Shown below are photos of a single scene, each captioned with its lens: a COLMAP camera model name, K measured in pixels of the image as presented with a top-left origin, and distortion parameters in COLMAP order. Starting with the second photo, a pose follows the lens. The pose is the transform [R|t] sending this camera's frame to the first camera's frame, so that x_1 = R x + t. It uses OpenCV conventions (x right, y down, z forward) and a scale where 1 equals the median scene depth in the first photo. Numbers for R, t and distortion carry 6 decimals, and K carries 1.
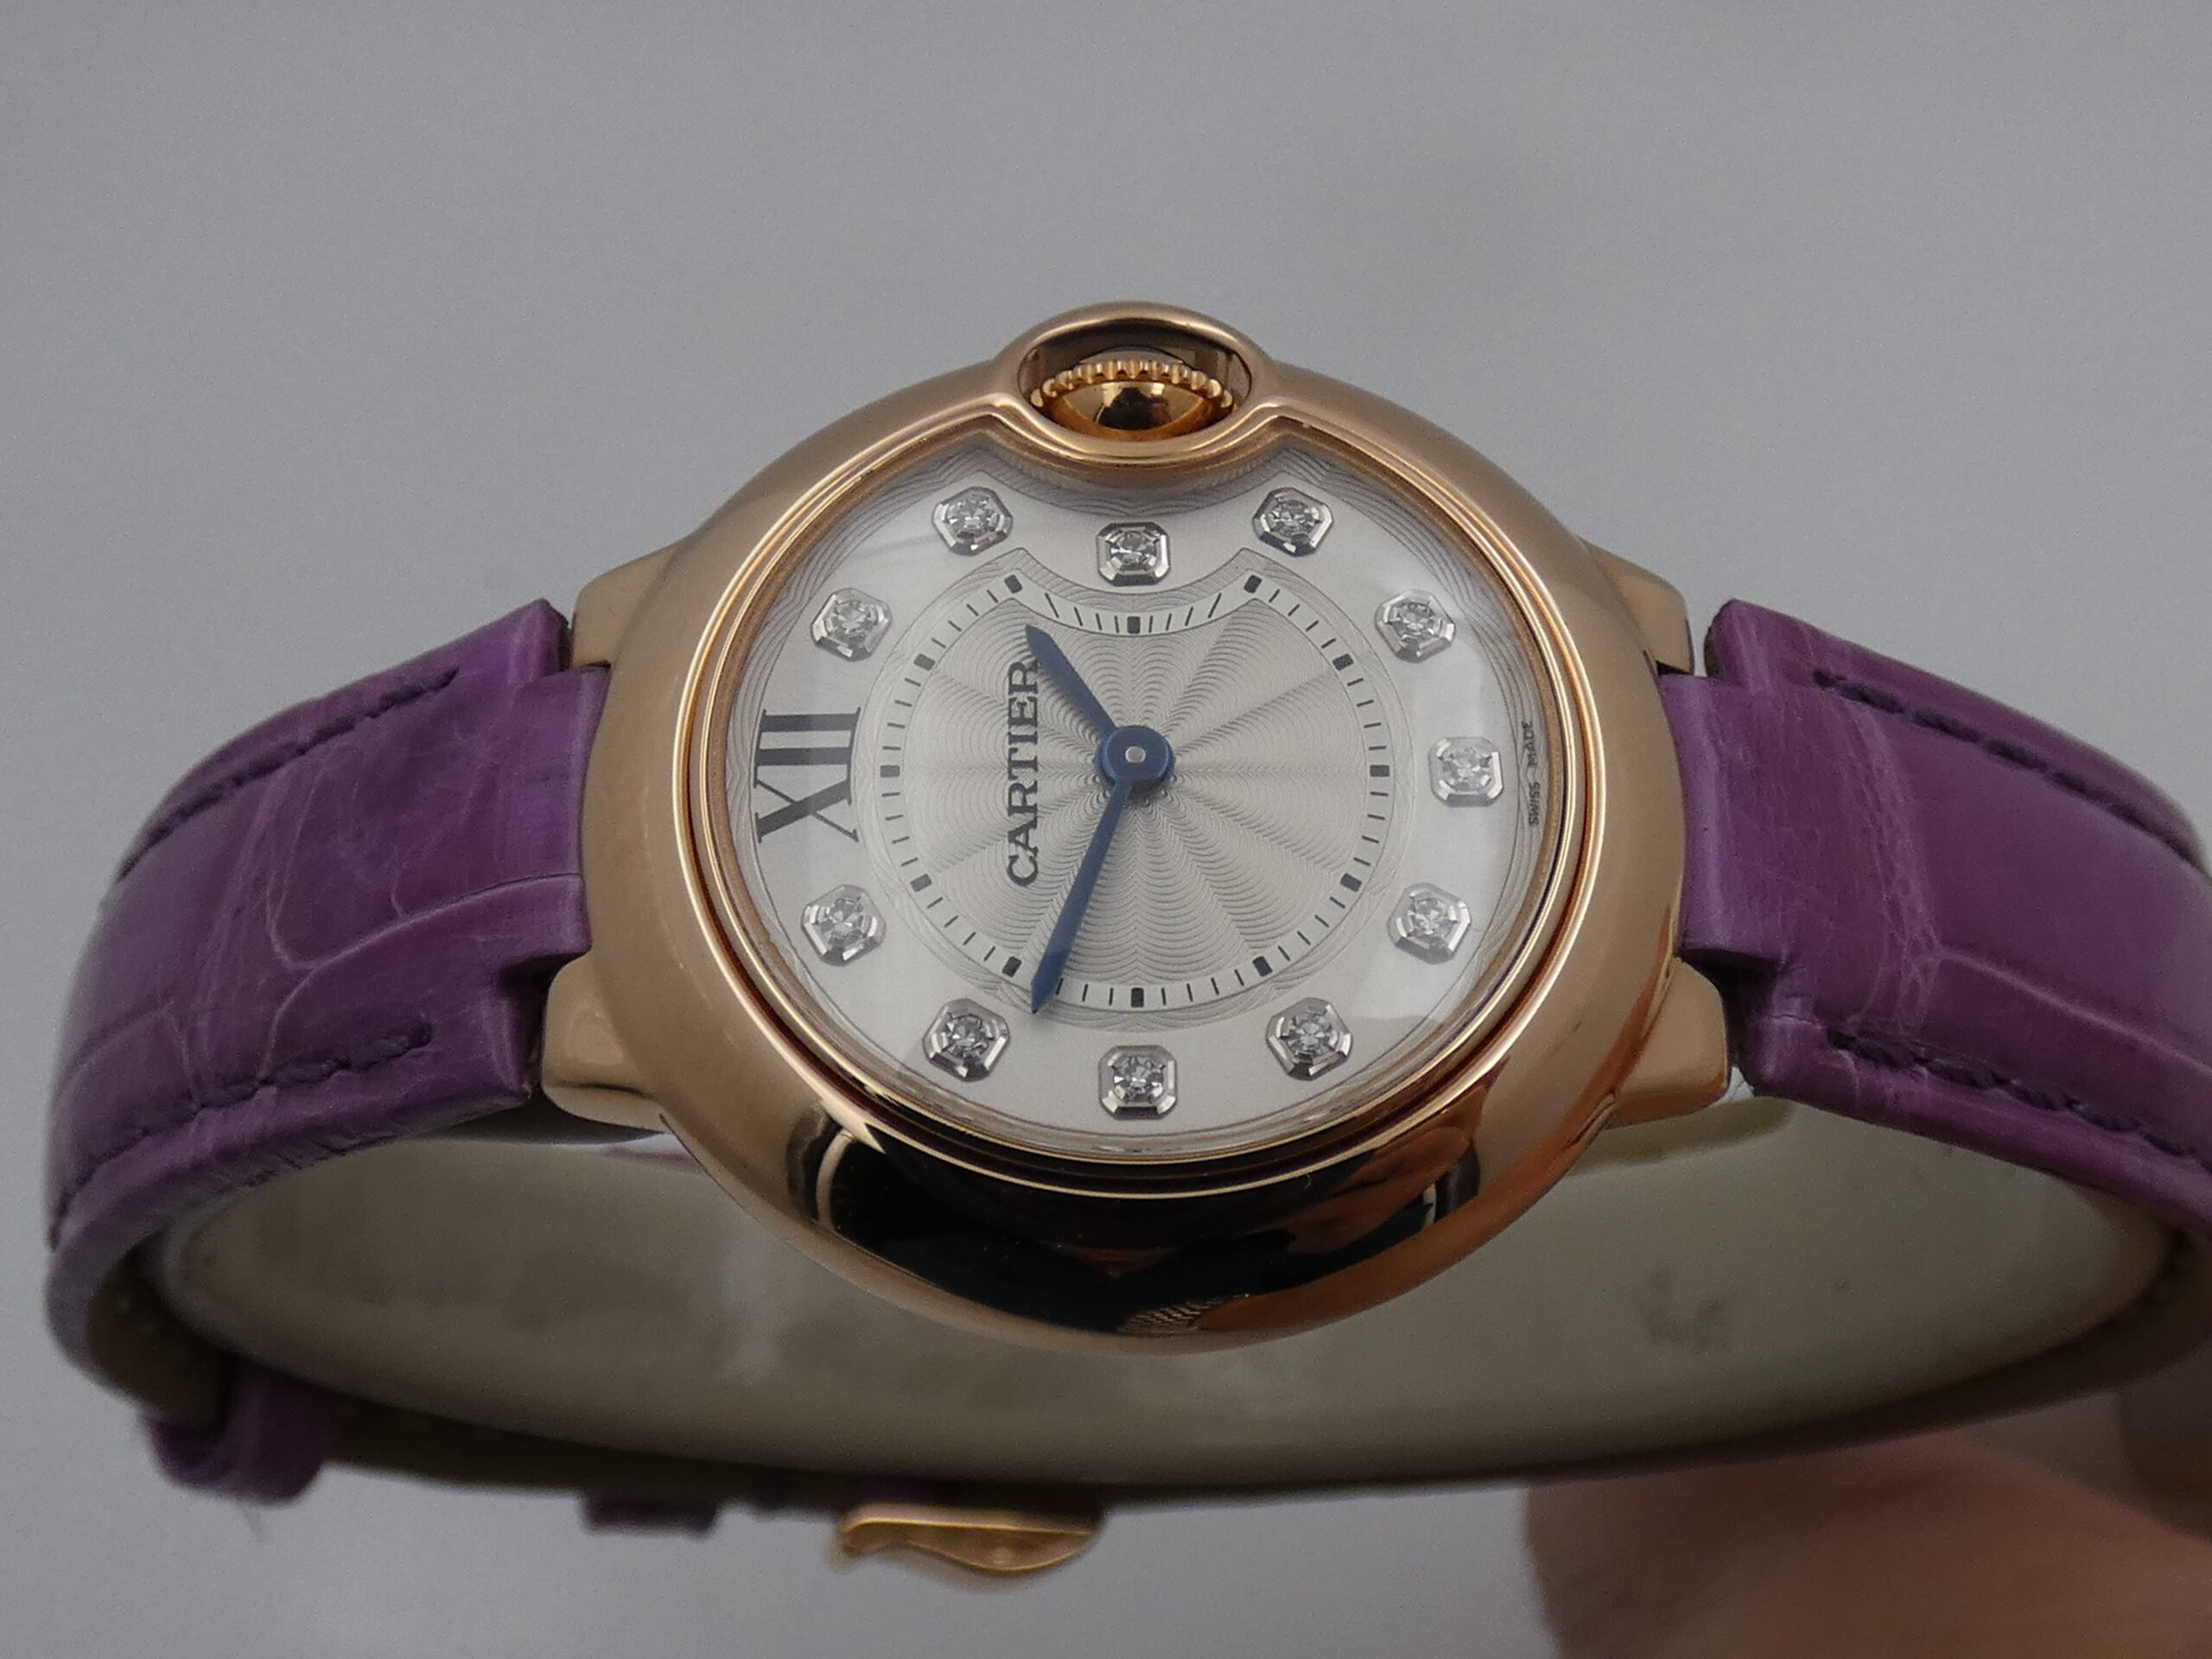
lens RADIAL K [[3224.7, 0, 1106.1], [0, 3224.7, 889.1], [0, 0, 1]] dist [0.094364, 0.041650]
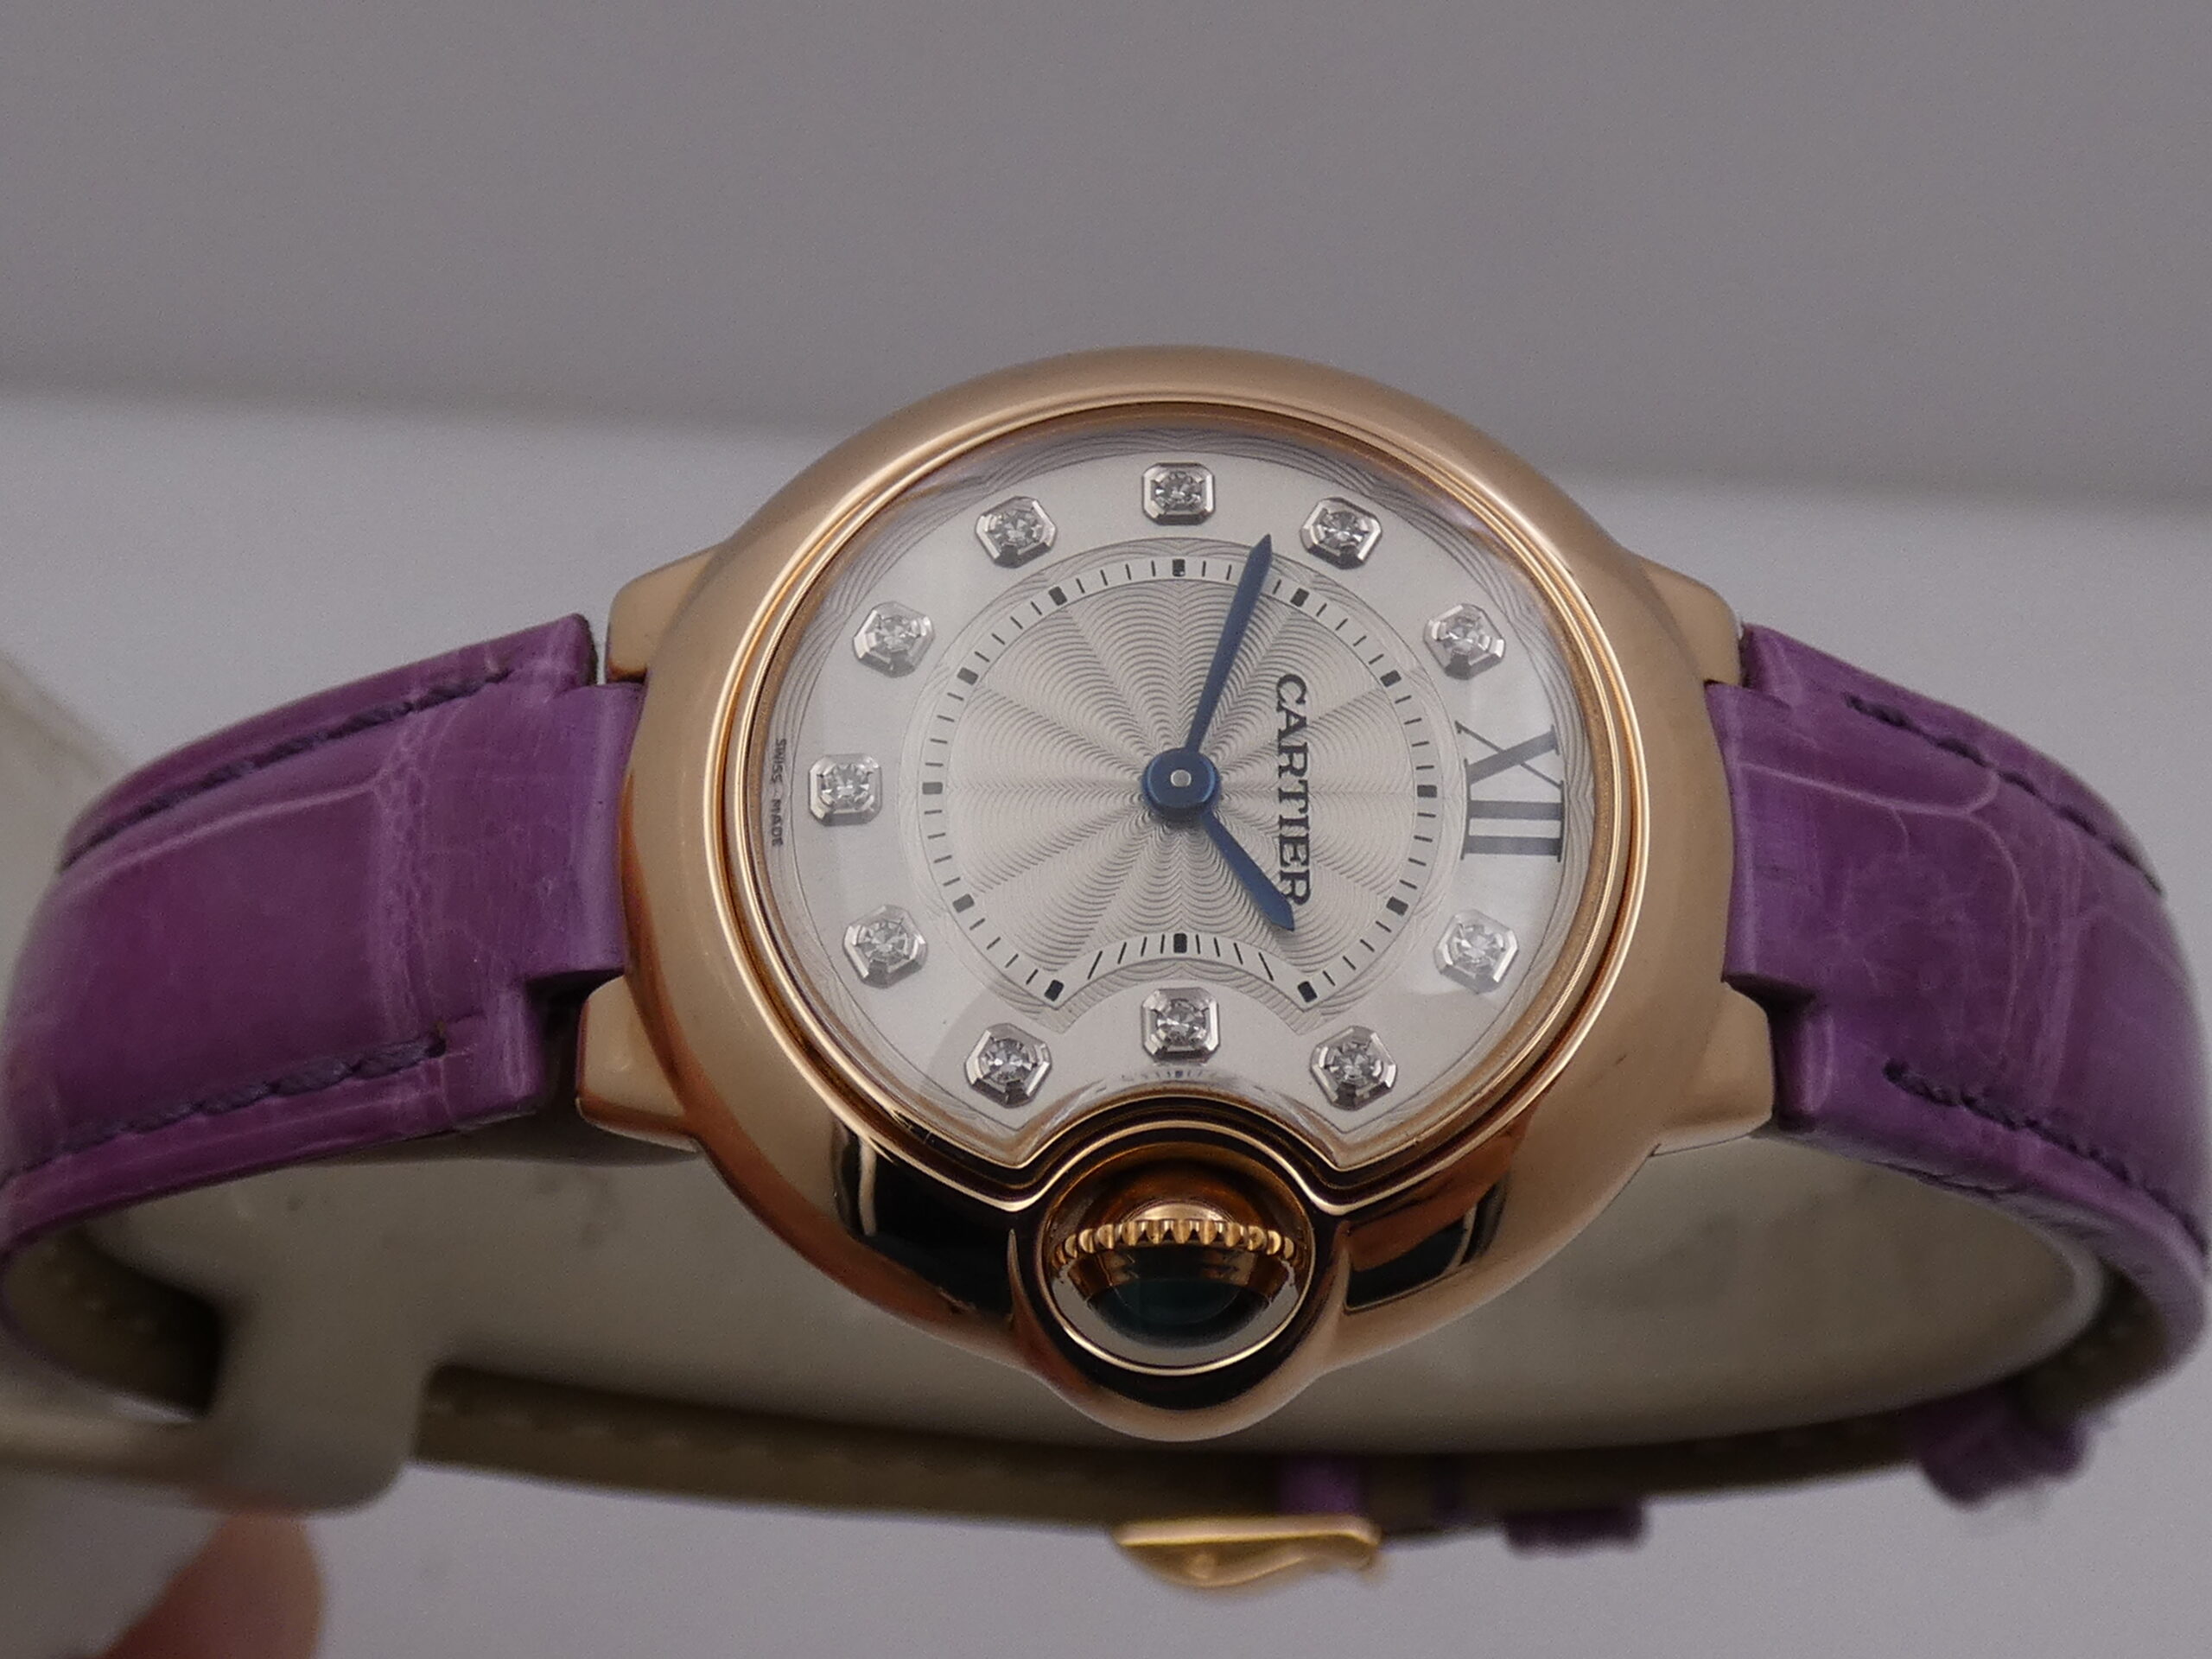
lens RADIAL K [[3224.7, 0, 1106.1], [0, 3224.7, 889.1], [0, 0, 1]] dist [0.094364, 0.041650]
pose [[-0.999773, -0.017234, -0.012492, 0.043494], [0.003580, -0.714670, 0.699453, -0.751601], [-0.020982, 0.699249, 0.714570, 0.313900]]
